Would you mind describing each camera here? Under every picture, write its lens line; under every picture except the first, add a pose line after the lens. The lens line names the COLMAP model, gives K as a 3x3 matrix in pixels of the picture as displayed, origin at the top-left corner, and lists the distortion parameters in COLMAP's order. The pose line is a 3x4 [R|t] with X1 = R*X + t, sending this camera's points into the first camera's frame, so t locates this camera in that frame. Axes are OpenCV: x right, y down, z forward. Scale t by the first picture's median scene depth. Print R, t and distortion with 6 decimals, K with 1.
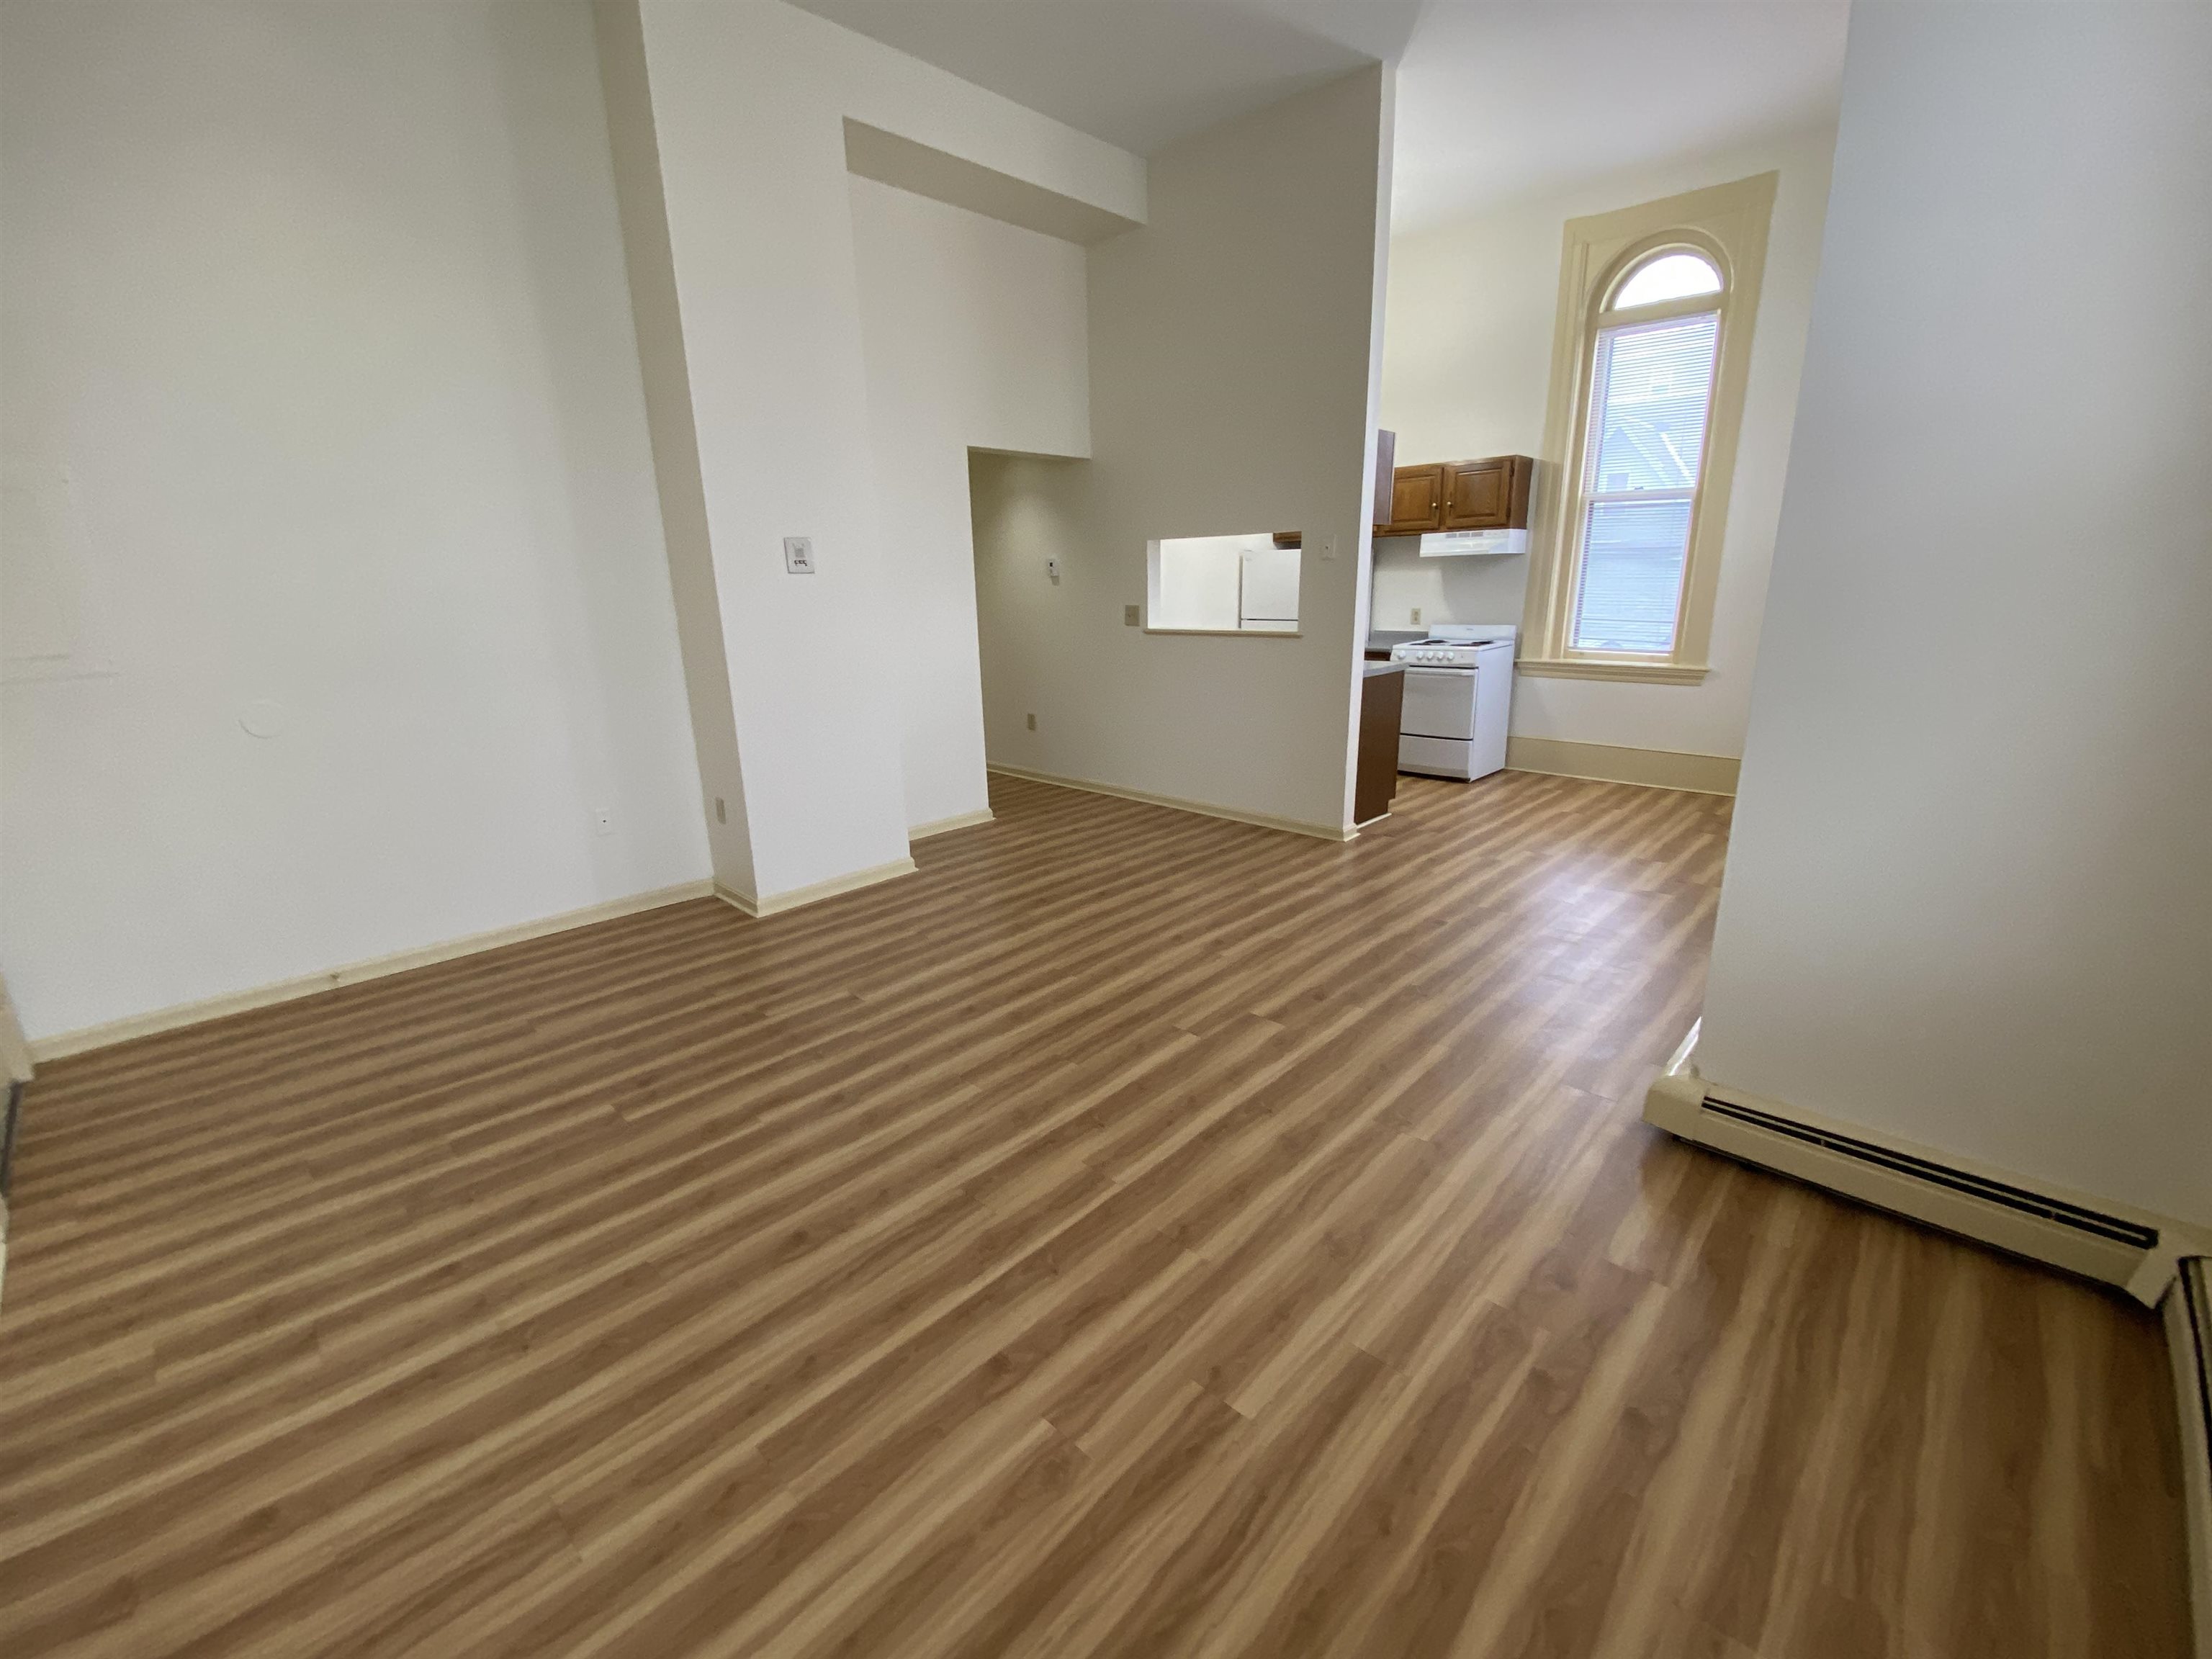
lens RADIAL K [[906.4, 0, 1097.1], [0, 906.4, 827.0], [0, 0, 1]] dist [0.050692, -0.036349]
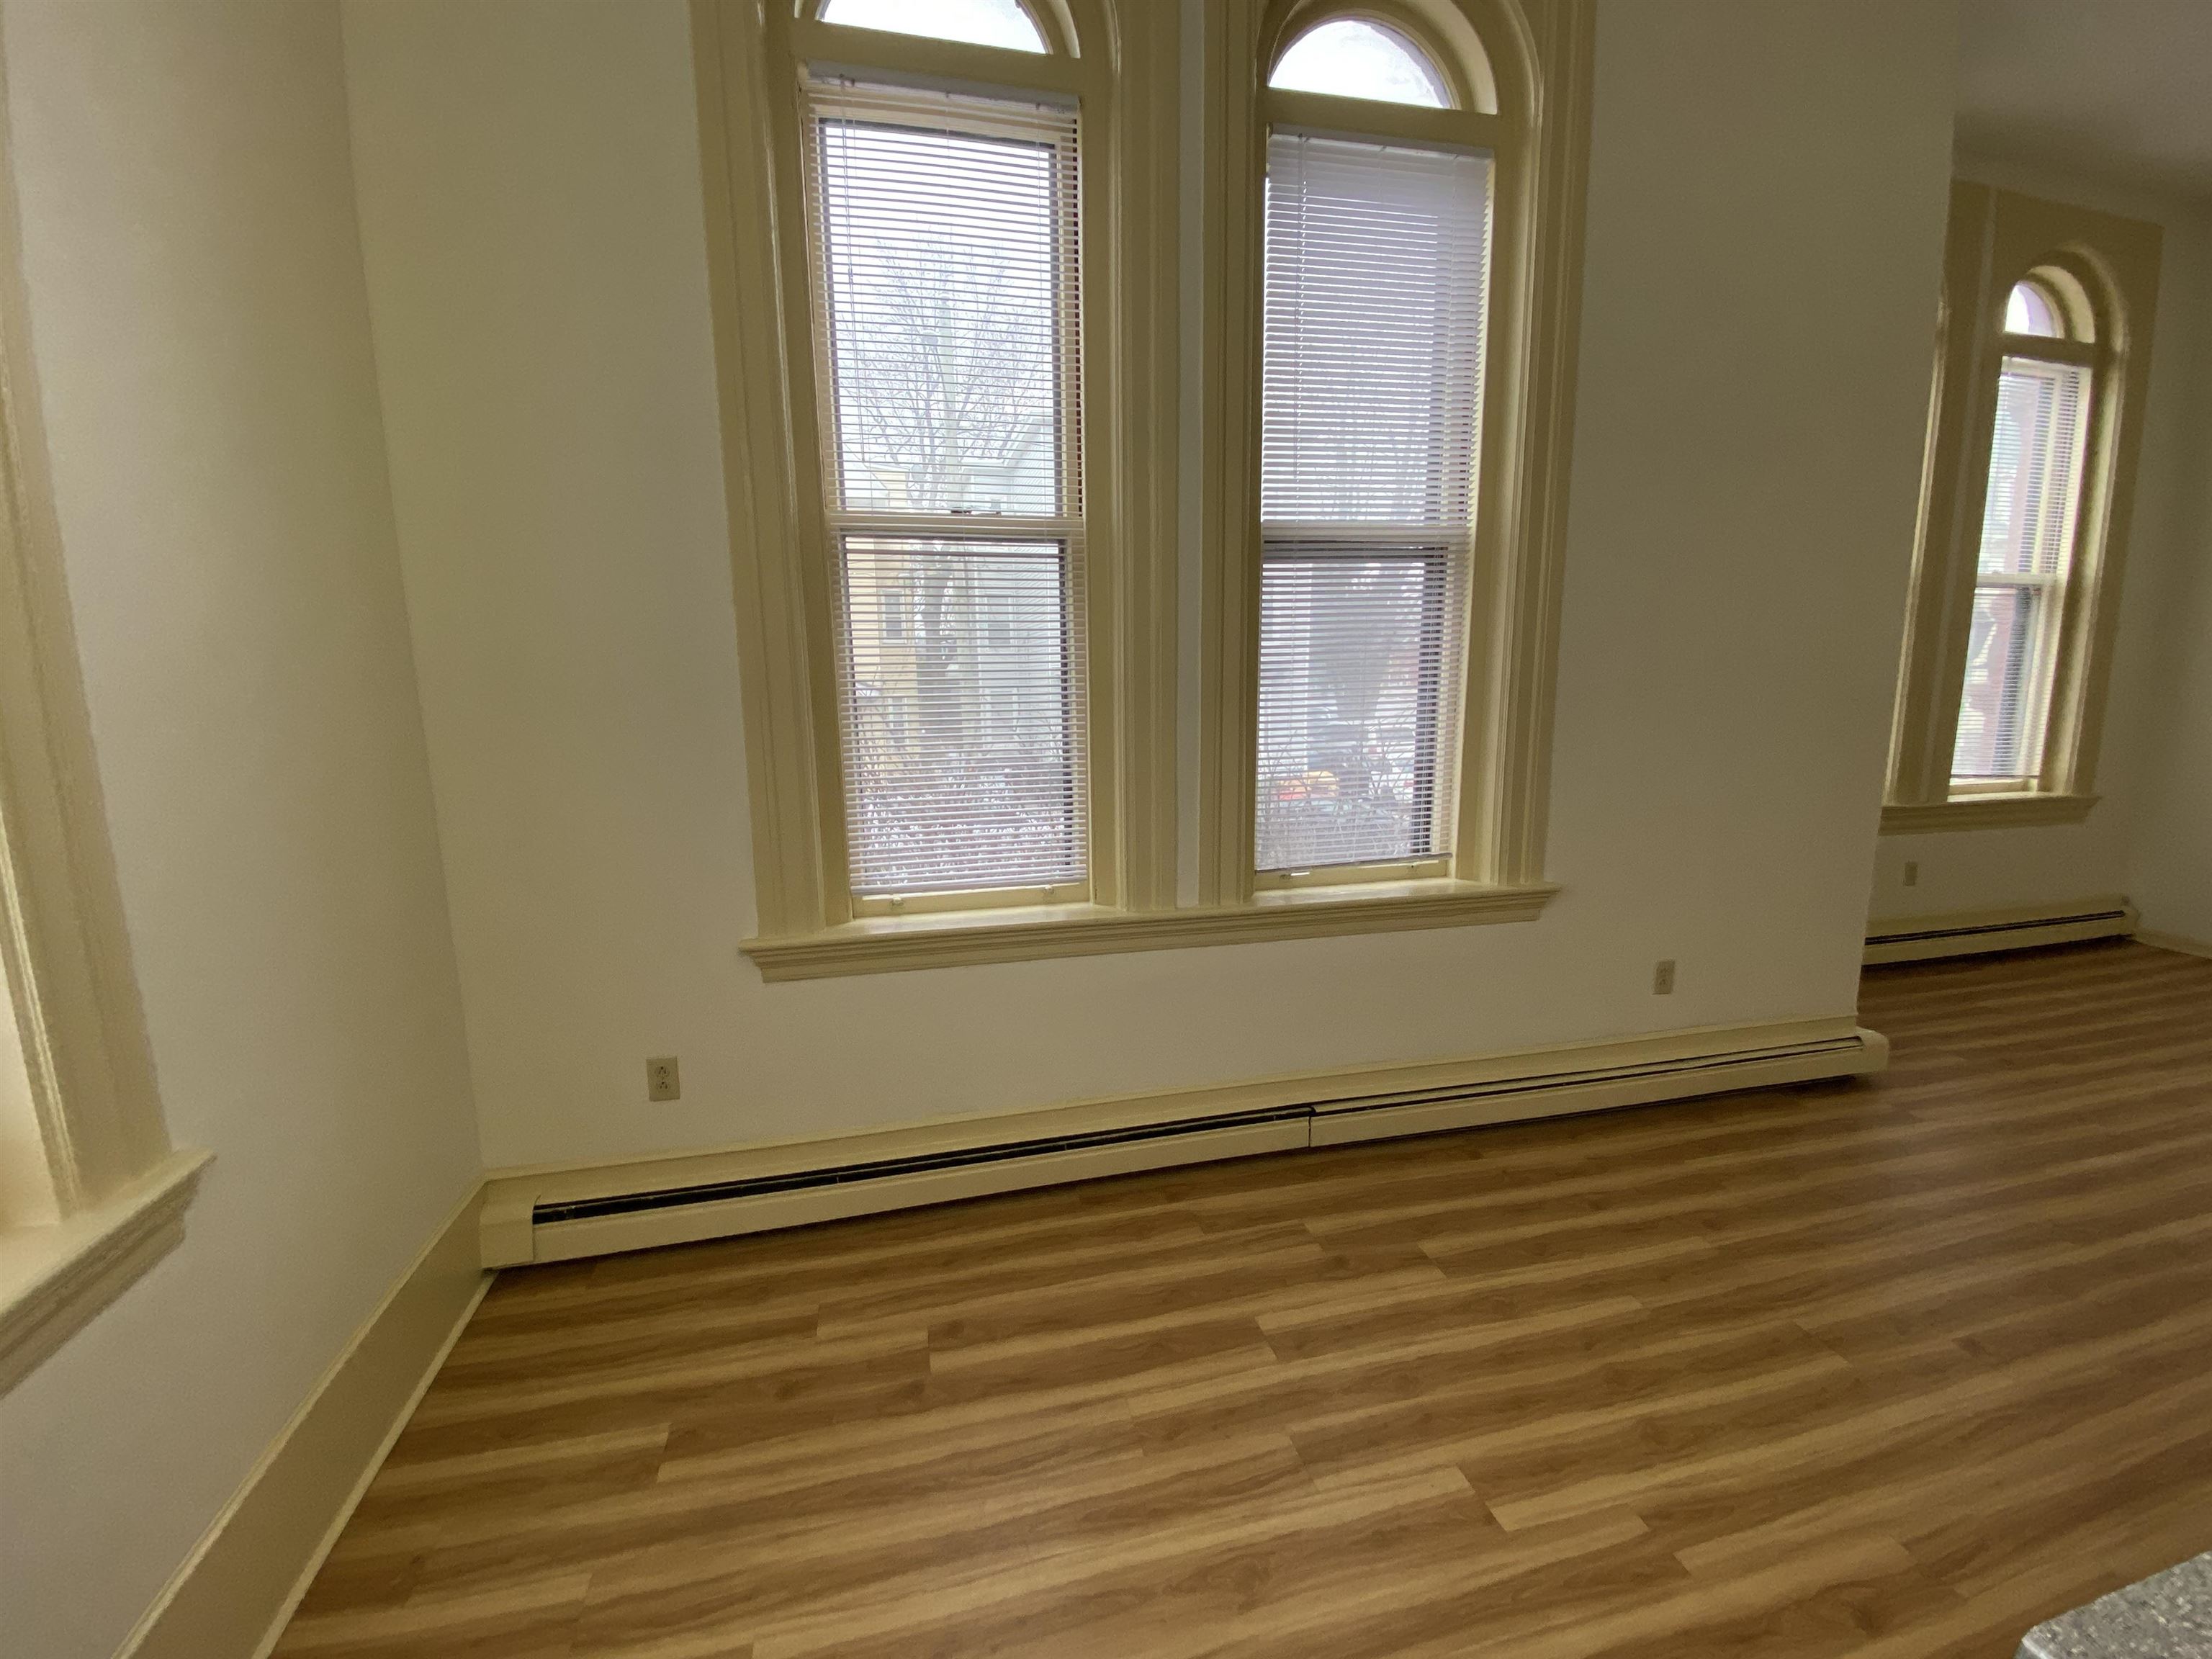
lens RADIAL K [[926.6, 0, 1110.6], [0, 926.6, 824.2], [0, 0, 1]] dist [0.016620, -0.022521]
pose [[-0.844681, -0.055491, 0.532387, 0.626479], [0.170797, 0.914678, 0.366323, -0.516817], [-0.507290, 0.400356, -0.763133, 1.806291]]
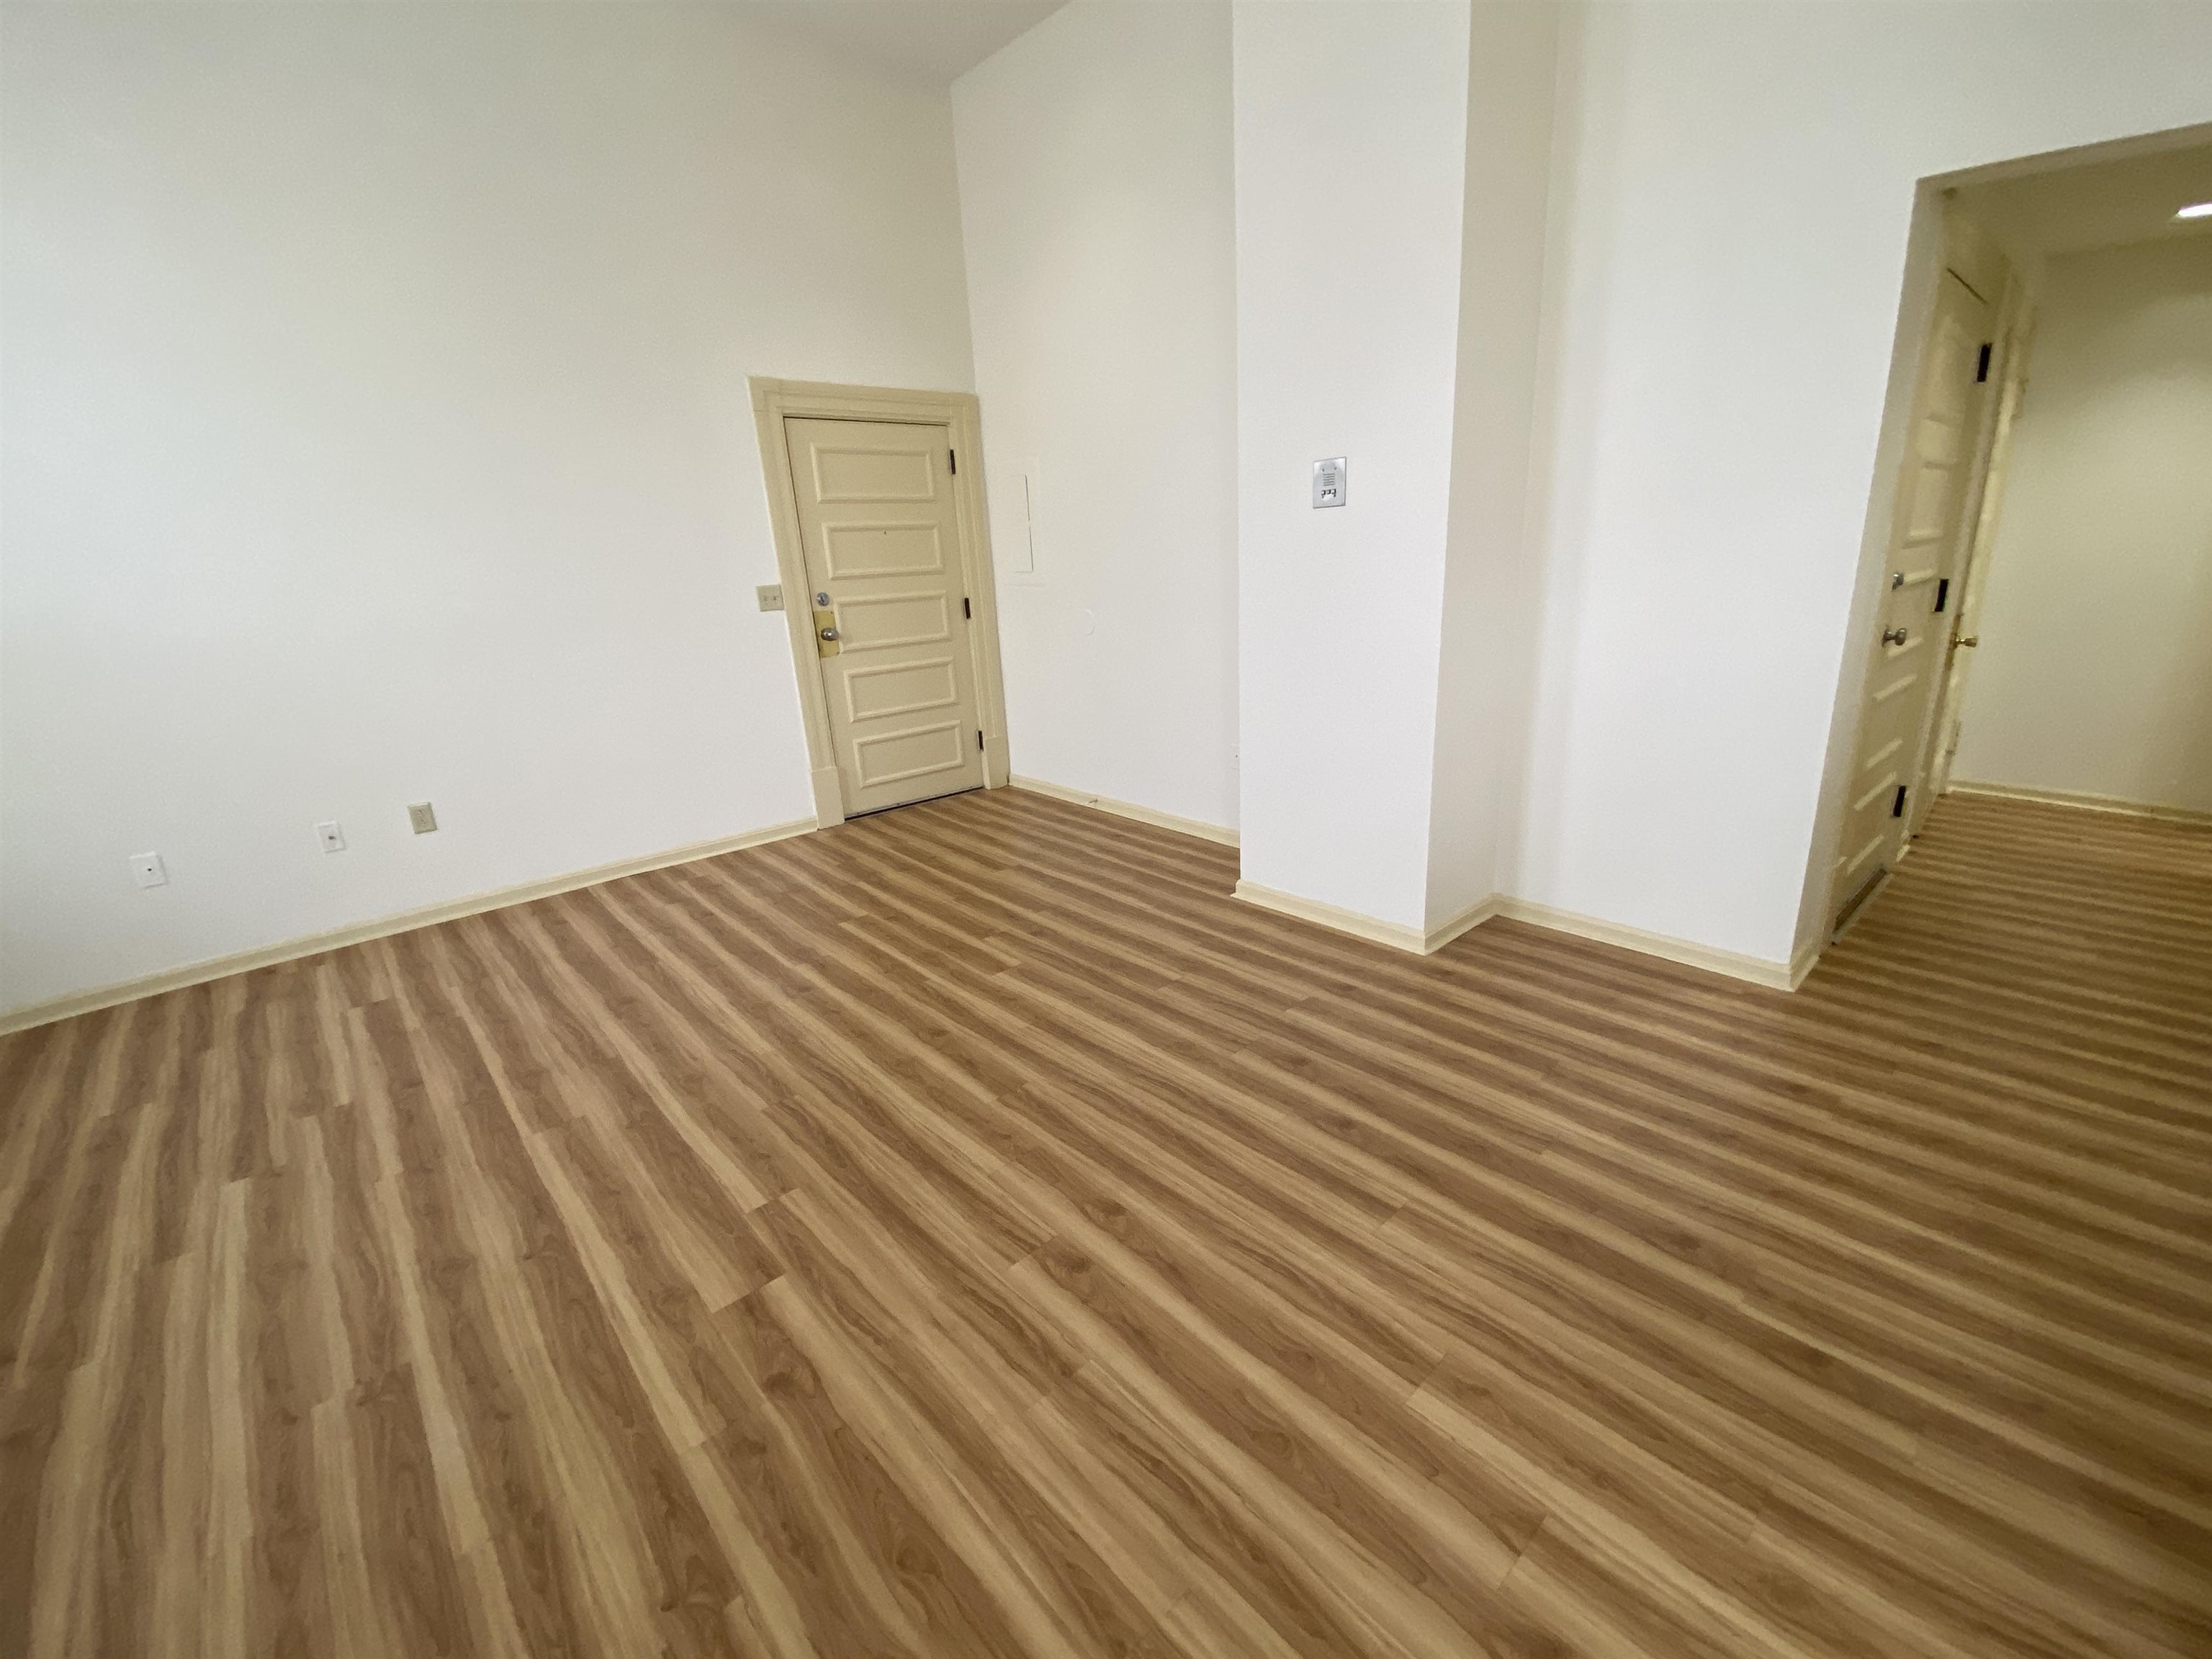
lens RADIAL K [[910.2, 0, 1109.8], [0, 910.2, 829.1], [0, 0, 1]] dist [0.026126, -0.027546]
pose [[-0.061397, 0.321910, -0.944777, 0.605545], [-0.217558, 0.919487, 0.327432, -0.298625], [0.974114, 0.225647, 0.013581, 1.087368]]
